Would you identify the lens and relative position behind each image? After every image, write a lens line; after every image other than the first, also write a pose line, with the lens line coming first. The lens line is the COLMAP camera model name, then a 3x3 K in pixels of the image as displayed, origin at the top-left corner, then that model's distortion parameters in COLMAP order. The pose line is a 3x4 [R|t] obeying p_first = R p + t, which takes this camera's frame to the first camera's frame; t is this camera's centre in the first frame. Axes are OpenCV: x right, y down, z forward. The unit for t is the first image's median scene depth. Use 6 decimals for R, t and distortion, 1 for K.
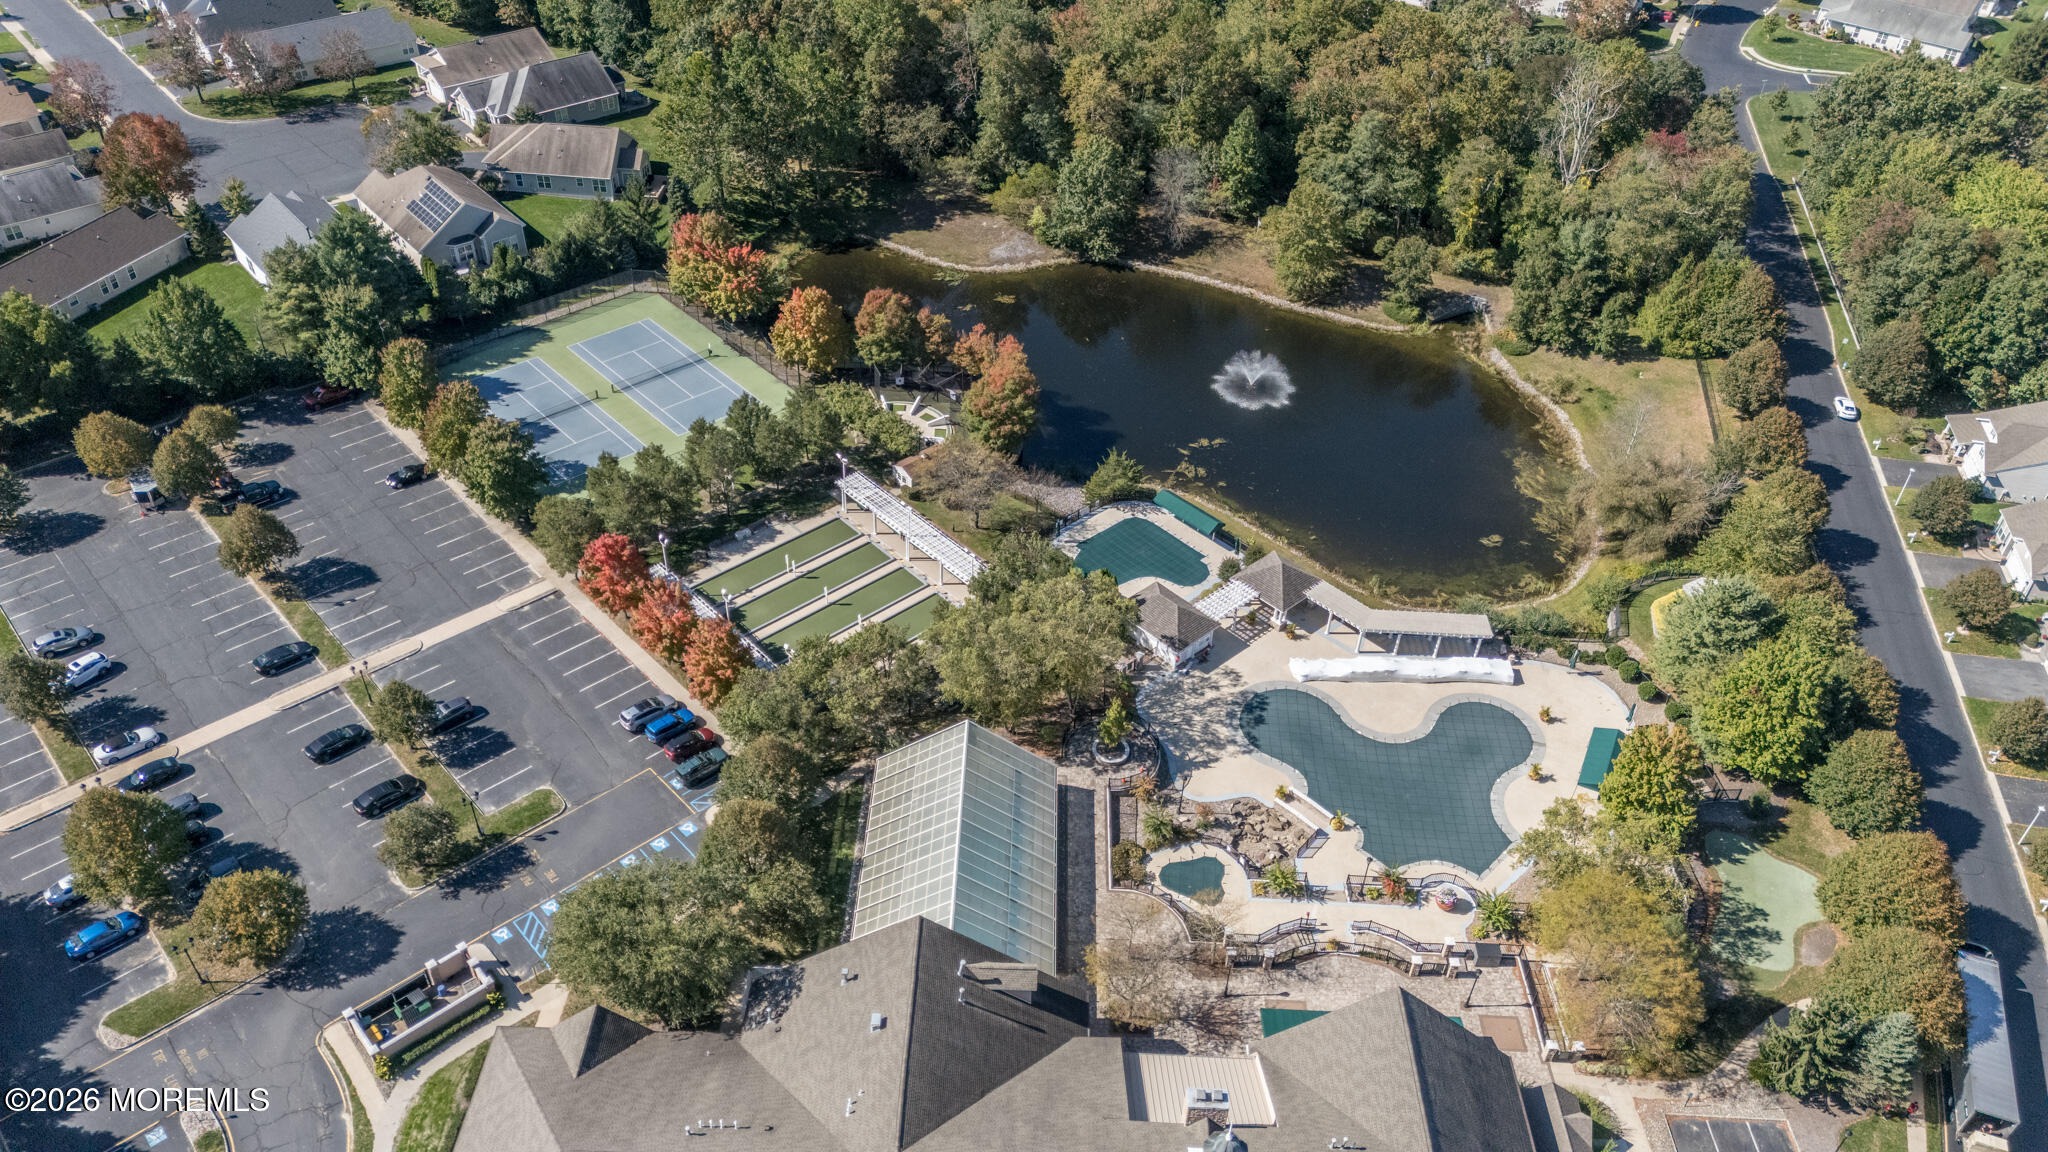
lens RADIAL K [[1497.7, 0, 1024.0], [0, 1497.7, 576.0], [0, 0, 1]] dist [0.068914, -0.068179]
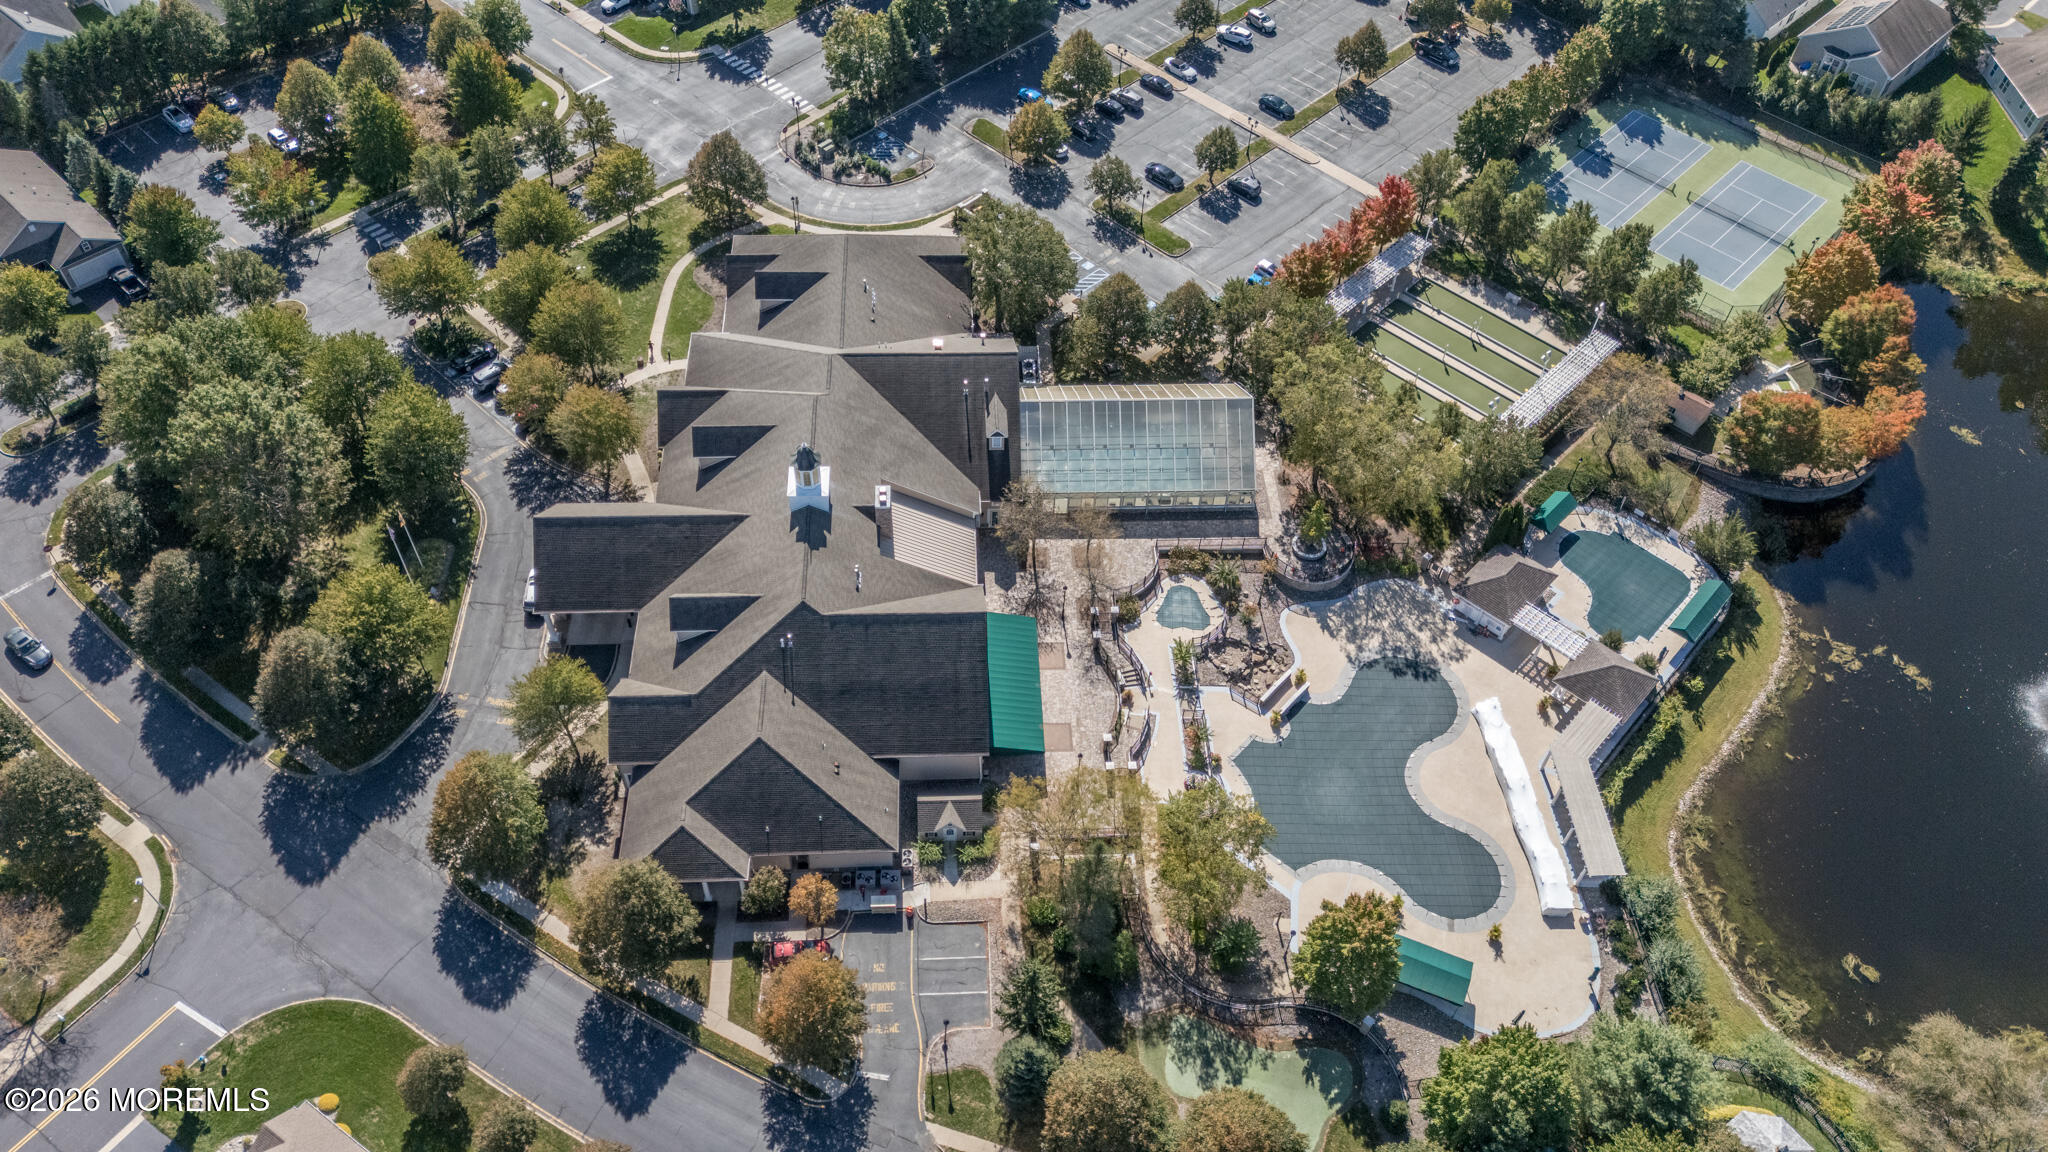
lens RADIAL K [[1502.0, 0, 1024.0], [0, 1502.0, 576.0], [0, 0, 1]] dist [0.062185, -0.073443]
pose [[0.072550, 0.744358, -0.663828, 0.629777], [-0.657646, 0.536091, 0.529252, -0.252537], [0.749826, 0.398166, 0.528417, 0.215231]]
